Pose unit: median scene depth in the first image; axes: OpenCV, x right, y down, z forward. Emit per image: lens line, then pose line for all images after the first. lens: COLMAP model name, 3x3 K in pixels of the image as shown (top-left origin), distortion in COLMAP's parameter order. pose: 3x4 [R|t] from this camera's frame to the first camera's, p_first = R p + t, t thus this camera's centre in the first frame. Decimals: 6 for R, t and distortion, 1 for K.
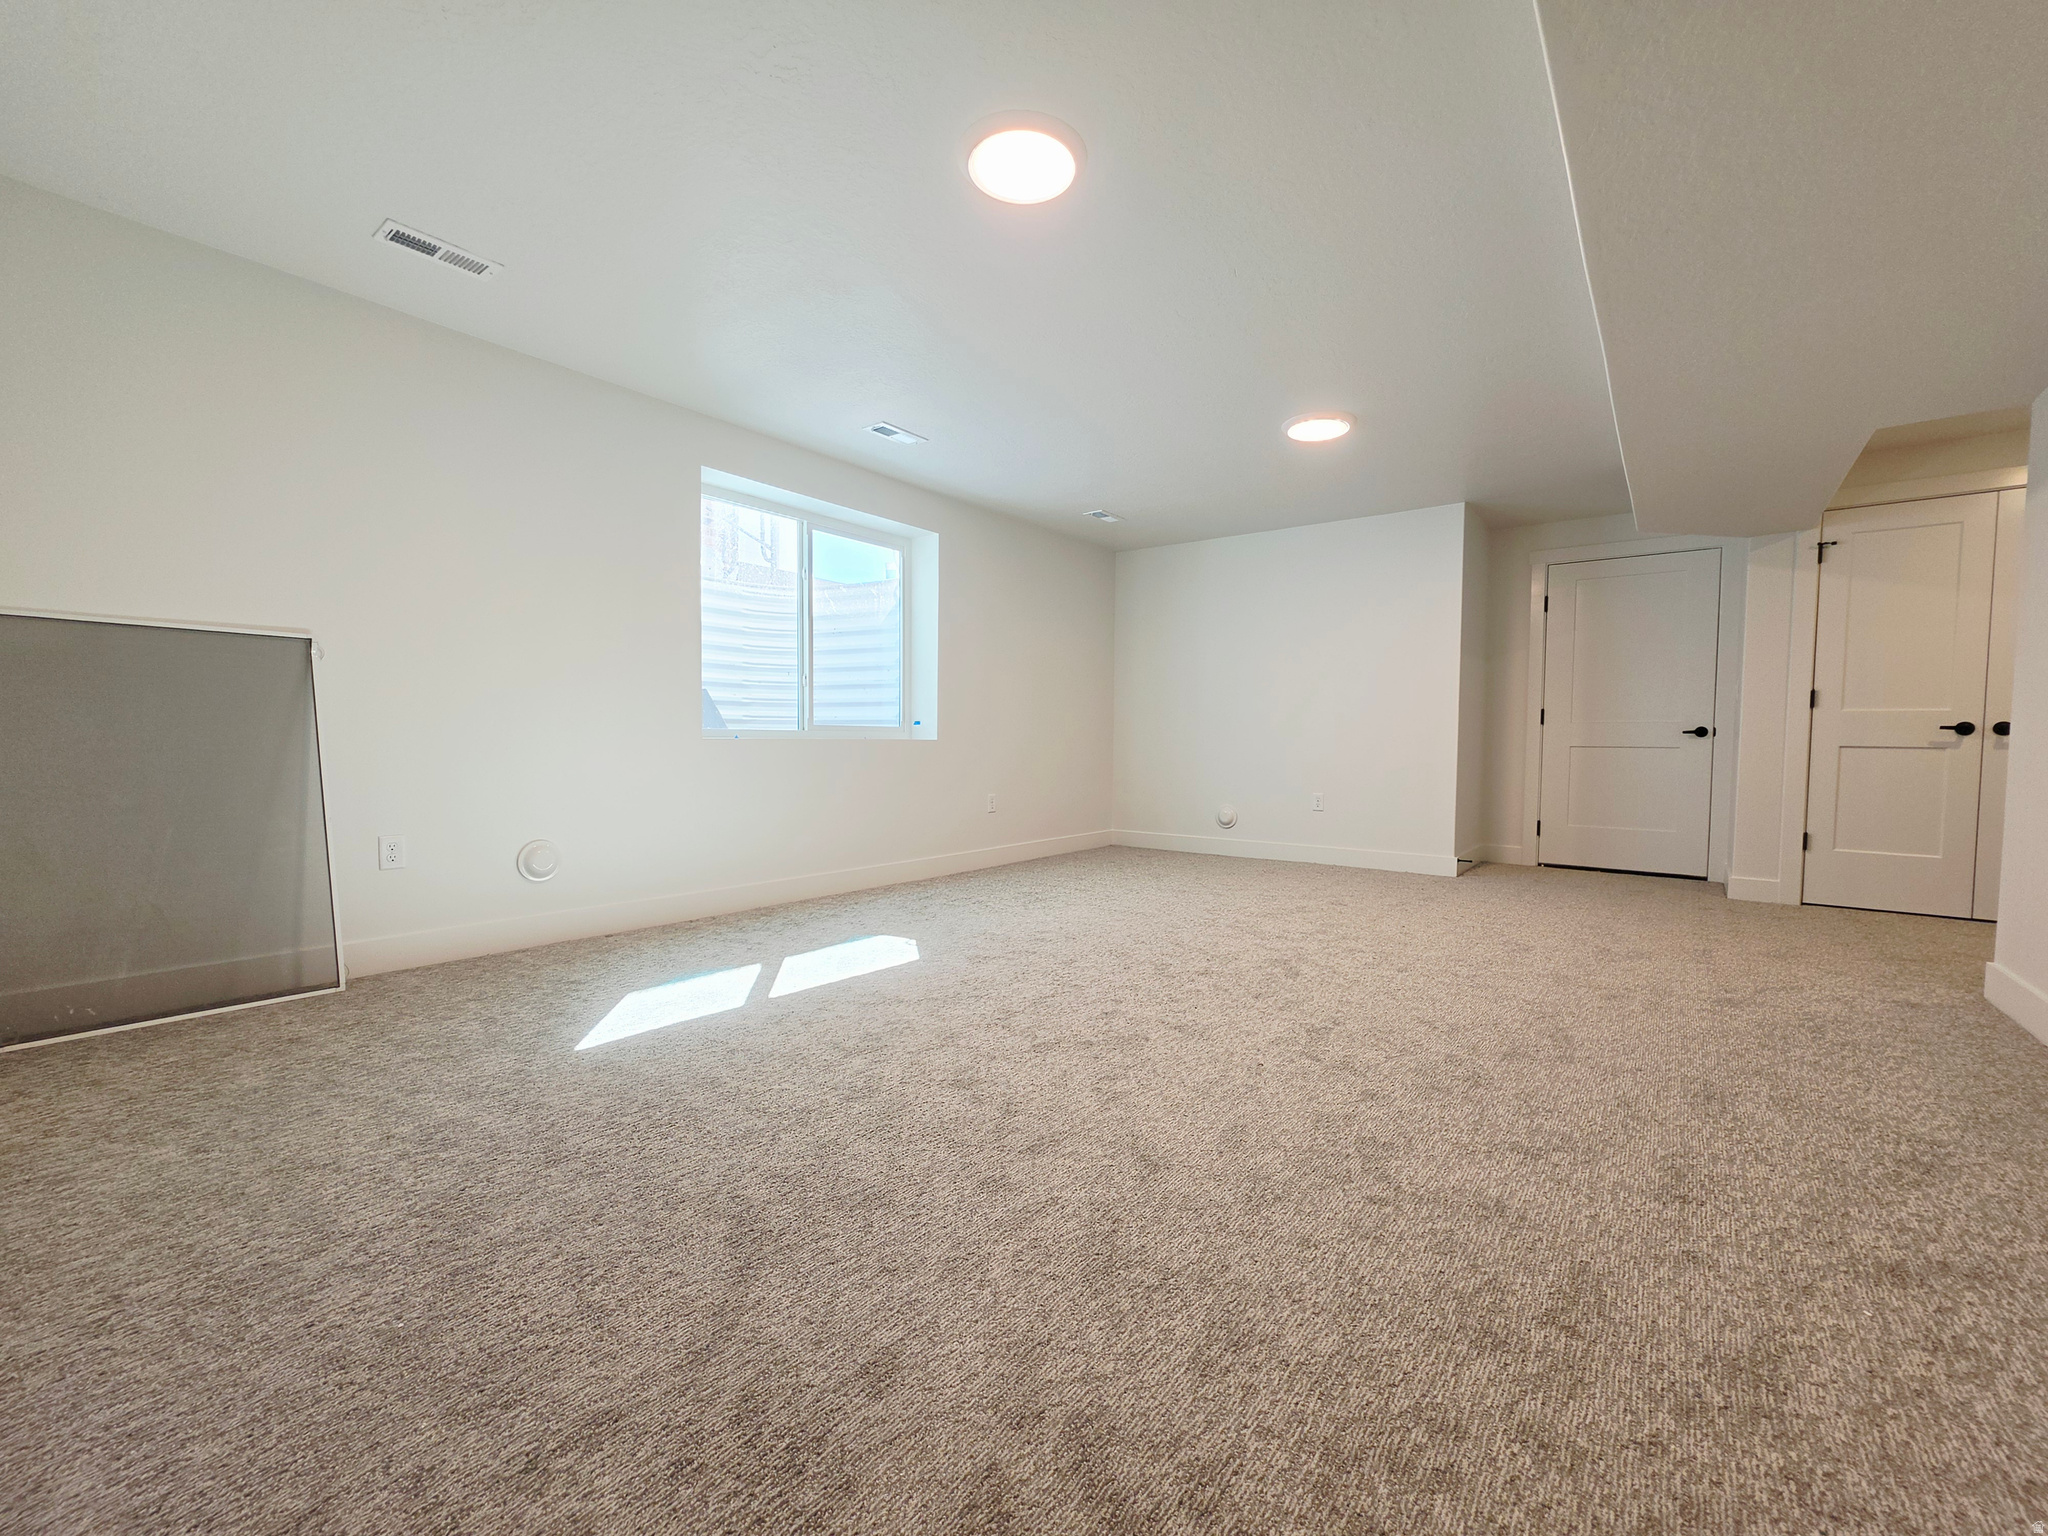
lens RADIAL K [[817.7, 0, 1020.8], [0, 817.7, 759.9], [0, 0, 1]] dist [-0.001582, 0.000453]
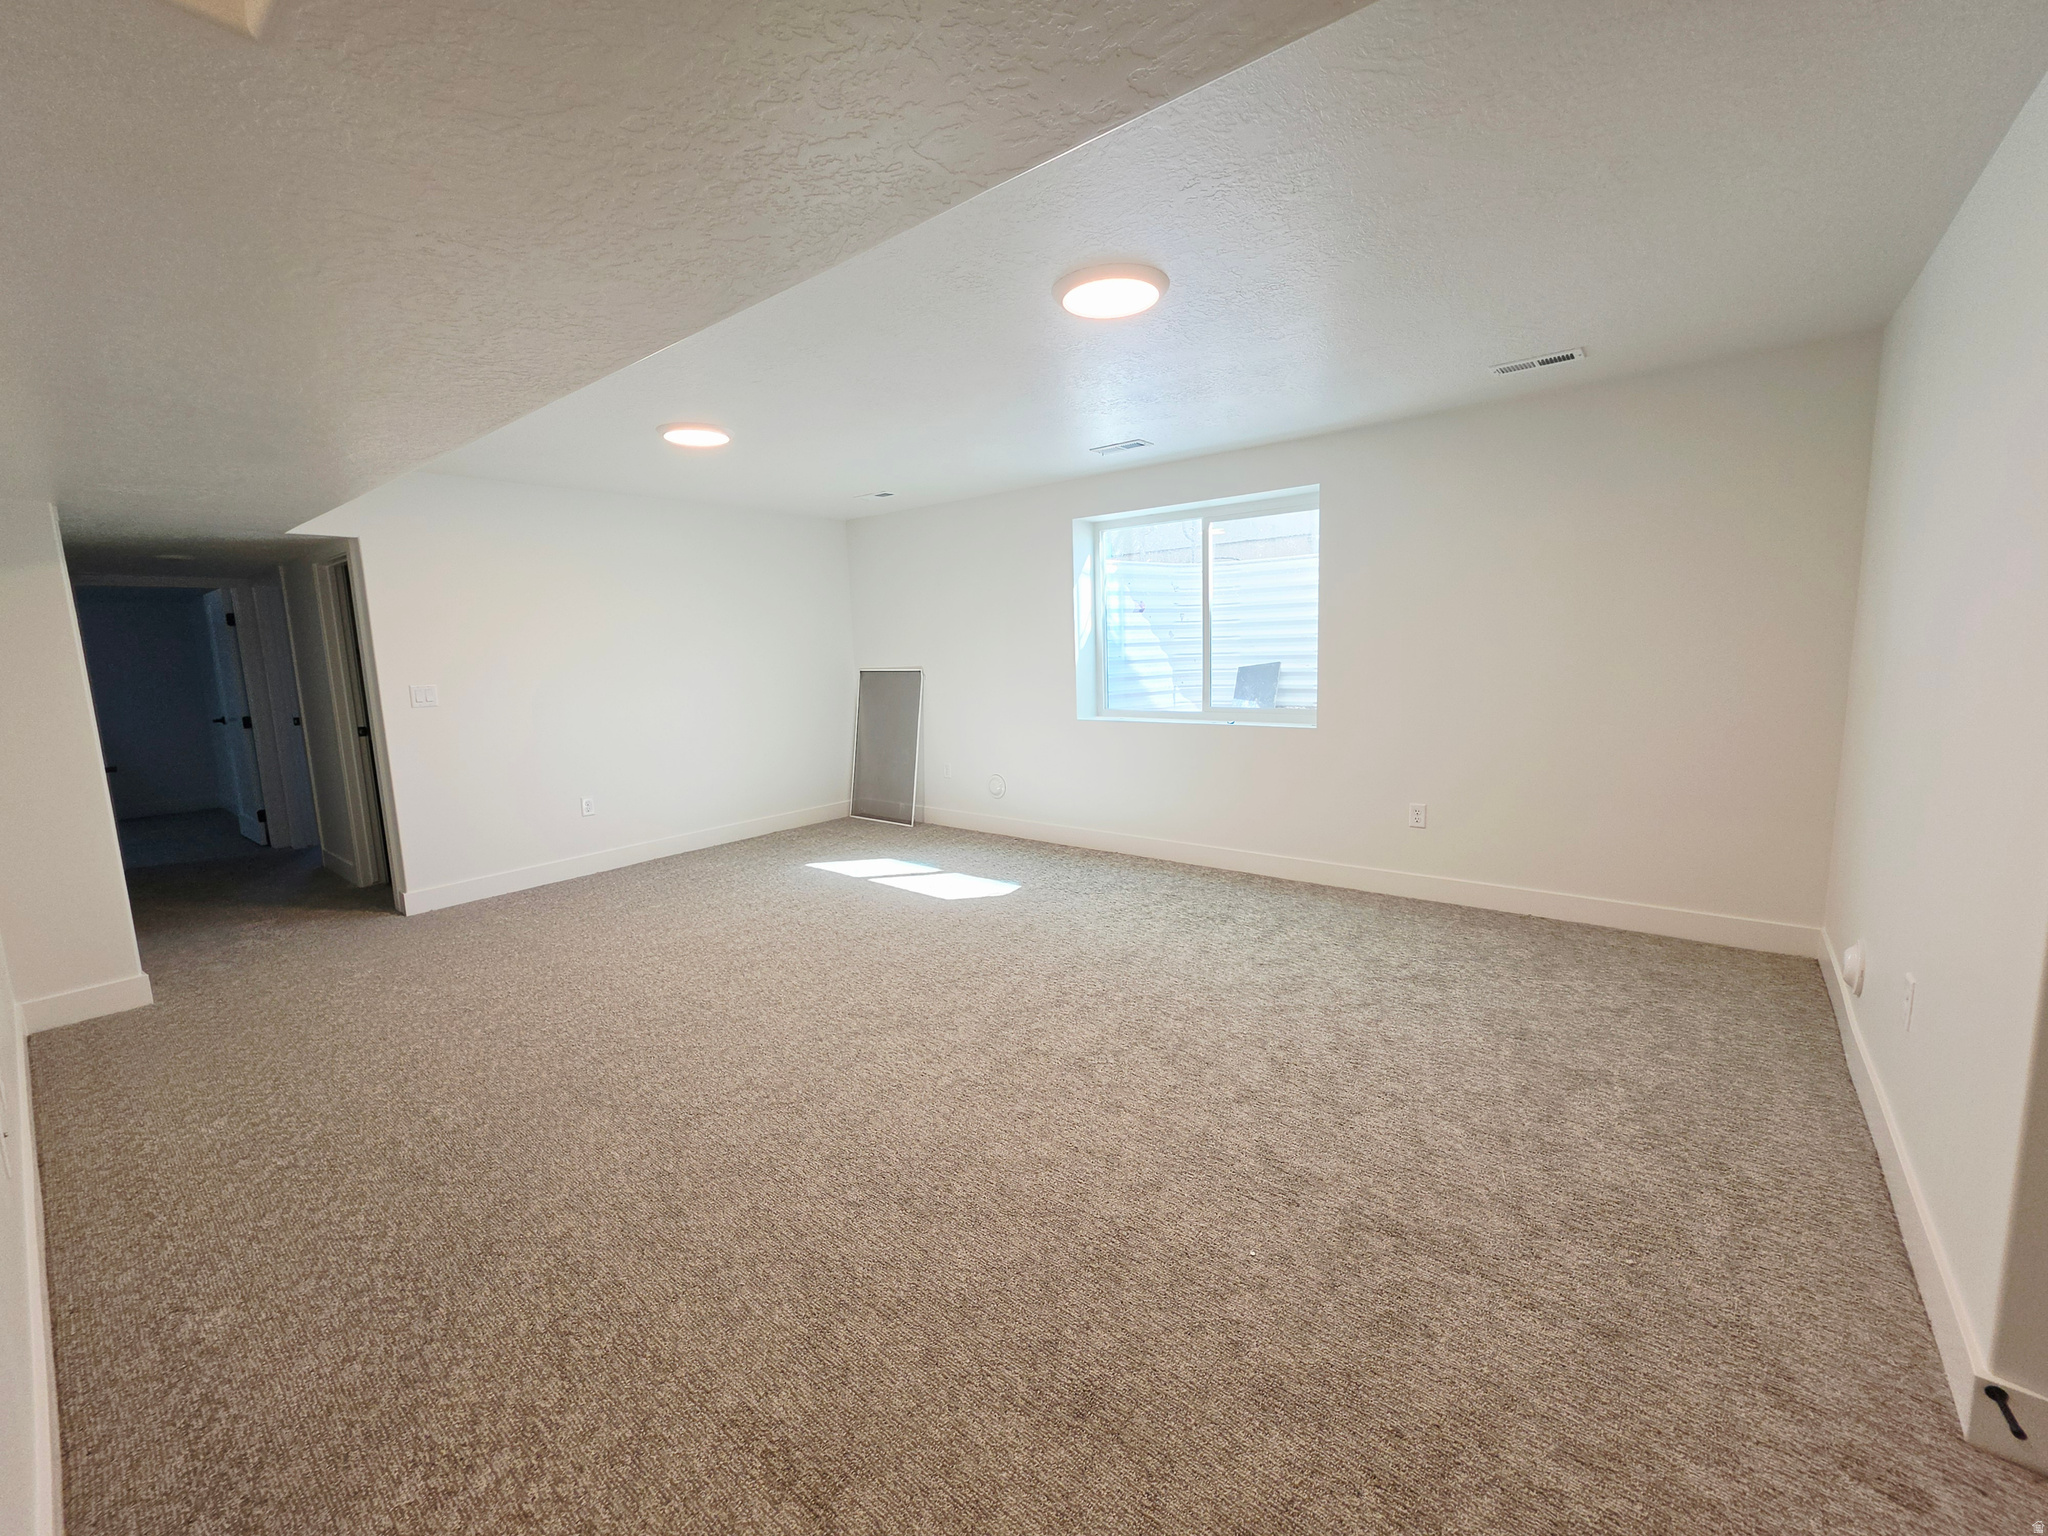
lens RADIAL K [[817.7, 0, 1020.8], [0, 817.7, 759.9], [0, 0, 1]] dist [-0.001582, 0.000453]
pose [[-0.016343, 0.117830, -0.992899, 1.178426], [0.001753, 0.993034, 0.117817, -0.147925], [0.999865, 0.000185, -0.016436, 1.113645]]
